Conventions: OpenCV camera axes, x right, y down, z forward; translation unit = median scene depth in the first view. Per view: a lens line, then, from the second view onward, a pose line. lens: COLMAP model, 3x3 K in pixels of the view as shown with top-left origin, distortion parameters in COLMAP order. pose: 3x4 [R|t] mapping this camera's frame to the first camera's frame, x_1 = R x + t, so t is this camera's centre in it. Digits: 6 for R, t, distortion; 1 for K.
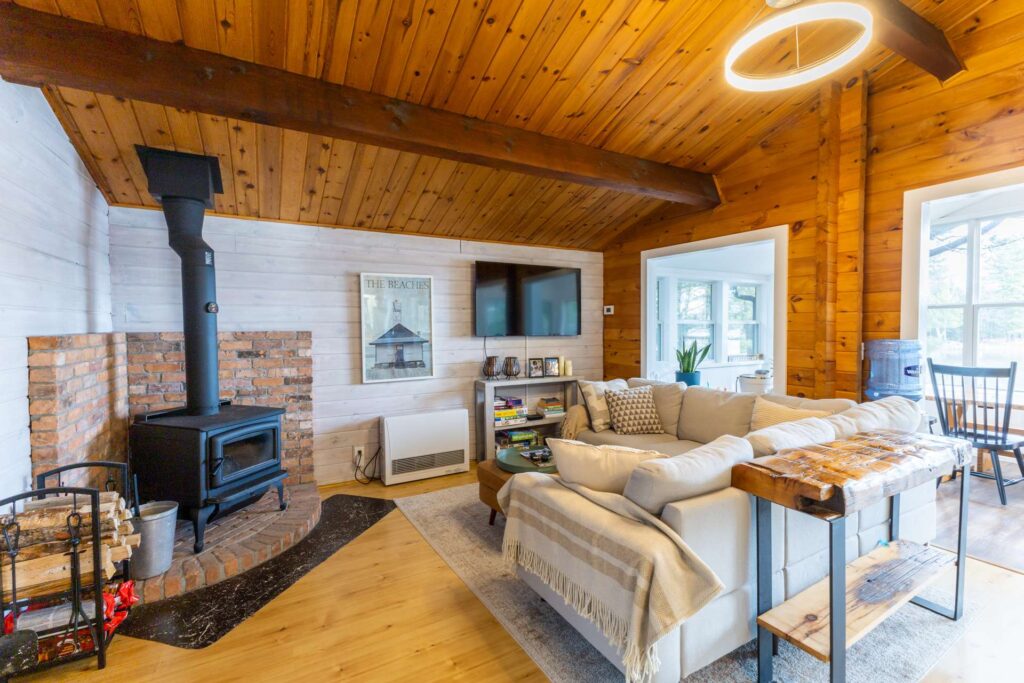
lens RADIAL K [[462.3, 0, 512.0], [0, 462.3, 341.5], [0, 0, 1]] dist [0.002347, -0.000192]
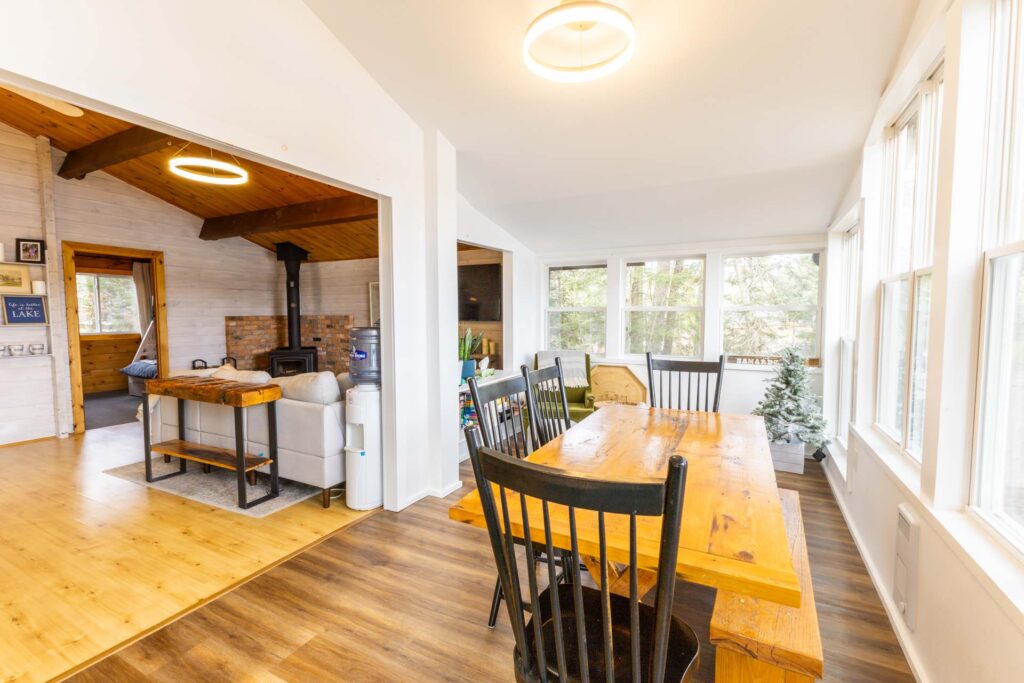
lens RADIAL K [[462.3, 0, 512.0], [0, 462.3, 341.5], [0, 0, 1]] dist [0.002347, -0.000192]
pose [[0.538651, 0.055883, -0.840674, 1.618983], [-0.030399, 0.998437, 0.046893, -0.026519], [0.841981, 0.000297, 0.539508, 0.573292]]
